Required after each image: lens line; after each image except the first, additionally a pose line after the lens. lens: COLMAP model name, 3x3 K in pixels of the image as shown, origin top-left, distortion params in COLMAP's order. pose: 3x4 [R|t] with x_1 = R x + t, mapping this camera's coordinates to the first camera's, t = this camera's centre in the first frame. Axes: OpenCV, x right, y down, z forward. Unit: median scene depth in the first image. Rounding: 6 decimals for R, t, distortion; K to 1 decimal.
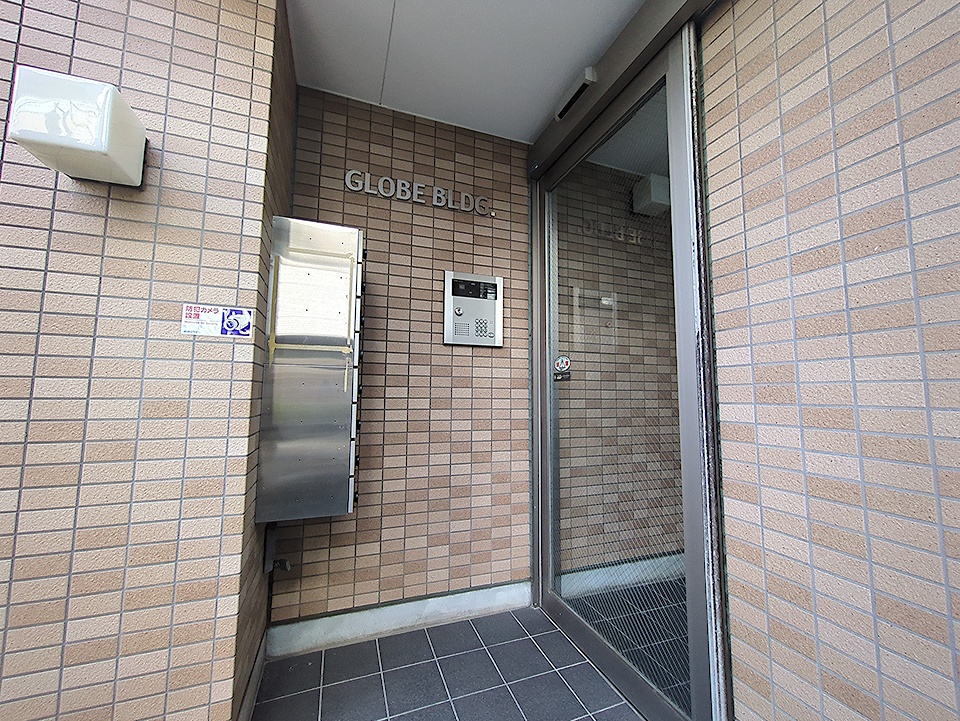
lens RADIAL K [[378.0, 0, 480.6], [0, 378.0, 359.4], [0, 0, 1]] dist [0.004414, -0.001201]
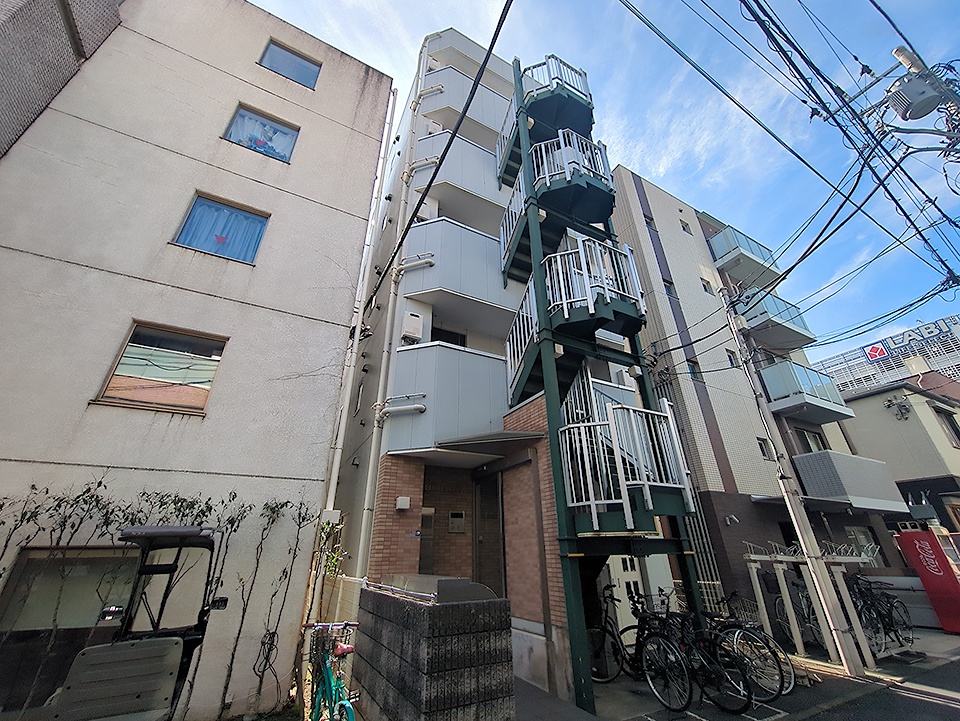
lens RADIAL K [[378.0, 0, 480.3], [0, 378.0, 357.7], [0, 0, 1]] dist [0.004414, -0.001201]
pose [[0.992561, 0.036872, 0.116029, -0.292216], [0.009315, 0.927242, -0.374346, -0.245902], [-0.121390, 0.372642, 0.920001, -3.173080]]
